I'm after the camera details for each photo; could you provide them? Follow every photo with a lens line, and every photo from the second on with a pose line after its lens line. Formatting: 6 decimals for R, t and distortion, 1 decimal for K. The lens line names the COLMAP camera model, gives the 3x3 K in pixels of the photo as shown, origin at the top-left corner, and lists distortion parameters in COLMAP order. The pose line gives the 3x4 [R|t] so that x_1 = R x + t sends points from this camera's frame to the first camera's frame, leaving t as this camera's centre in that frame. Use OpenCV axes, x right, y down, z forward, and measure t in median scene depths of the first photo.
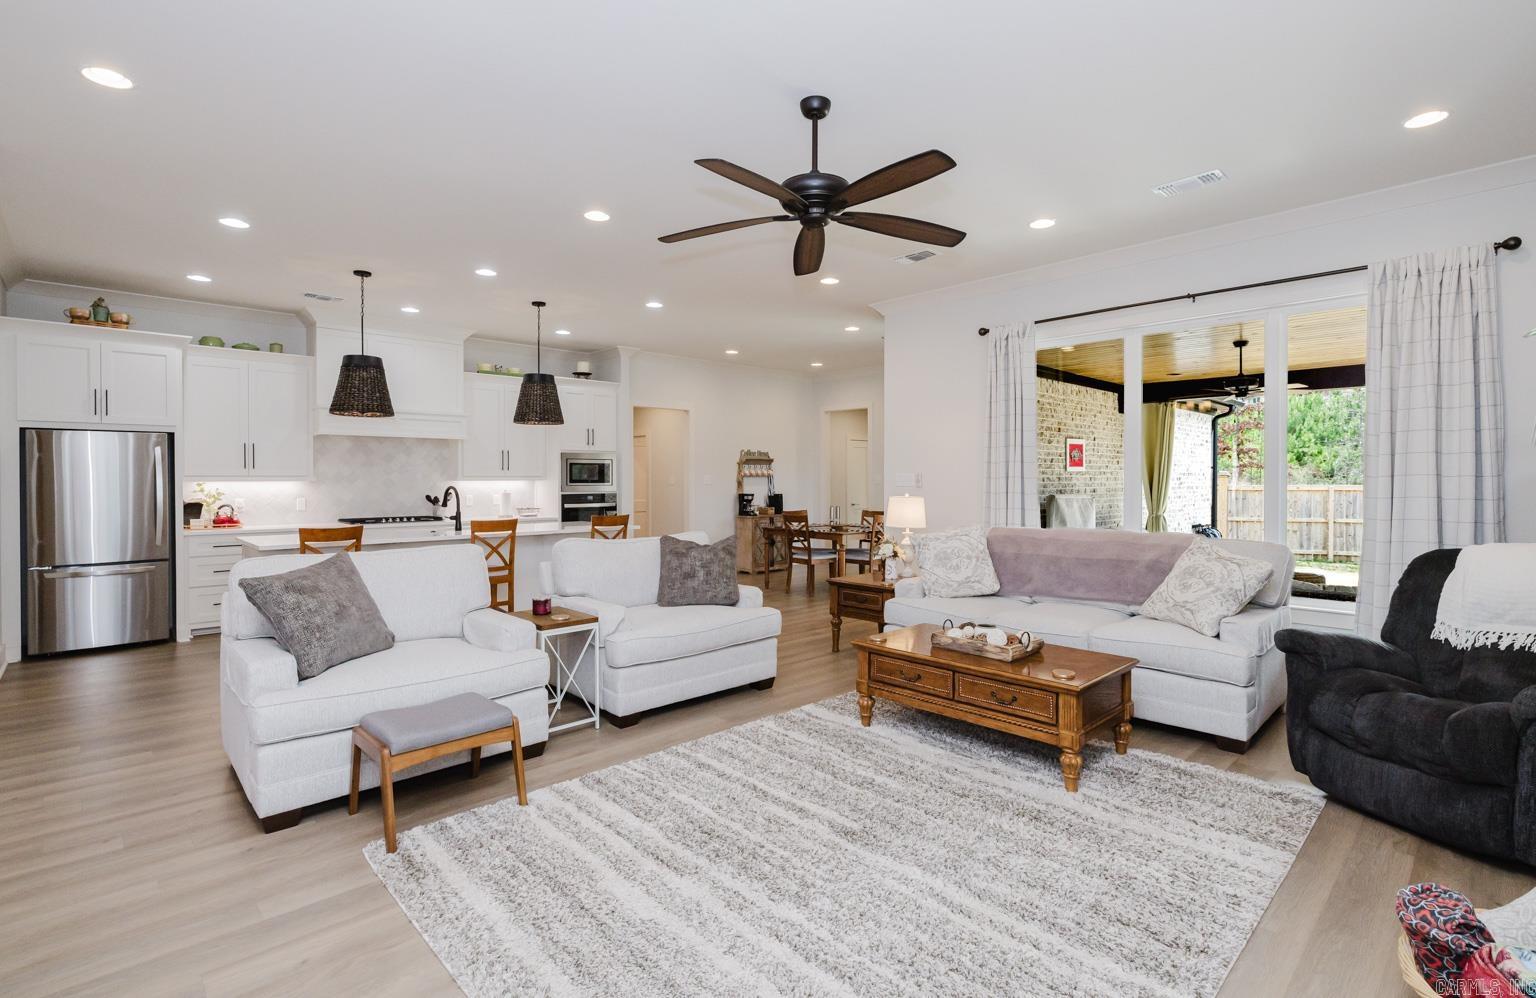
lens RADIAL K [[709.2, 0, 767.6], [0, 709.2, 489.6], [0, 0, 1]] dist [0.000238, -0.000017]
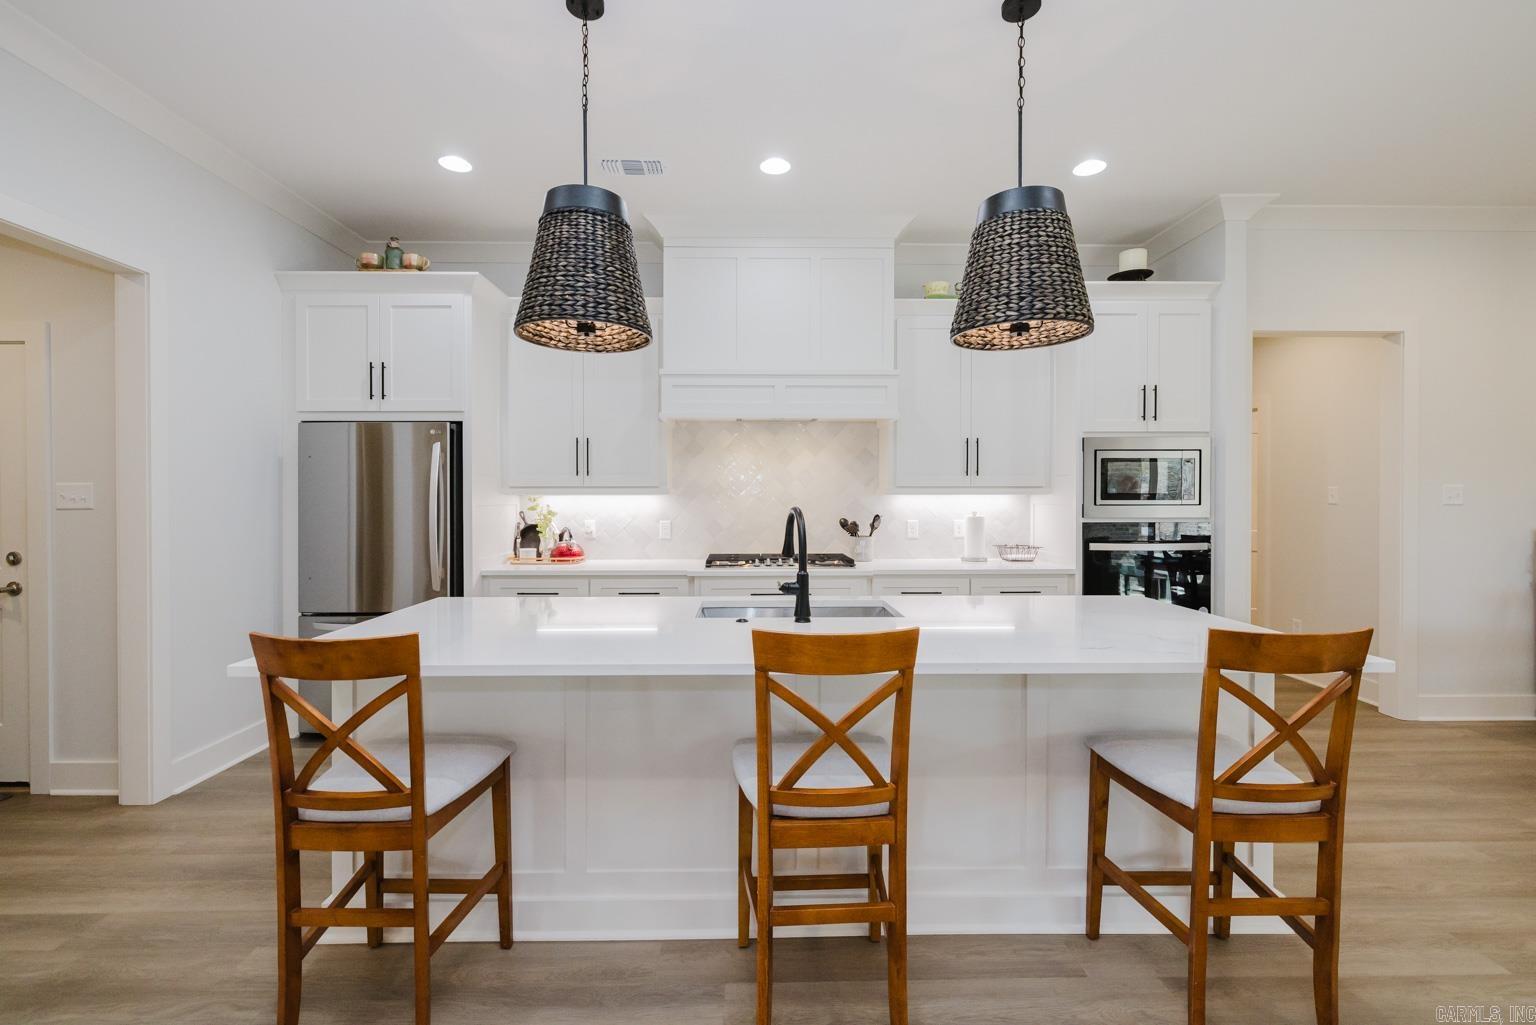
lens RADIAL K [[654.7, 0, 762.8], [0, 654.7, 502.9], [0, 0, 1]] dist [-0.001624, 0.000125]
pose [[0.740458, 0.008094, -0.672054, -0.157826], [-0.010171, 0.999948, 0.000837, -0.005445], [0.672026, 0.006215, 0.740502, 0.540736]]
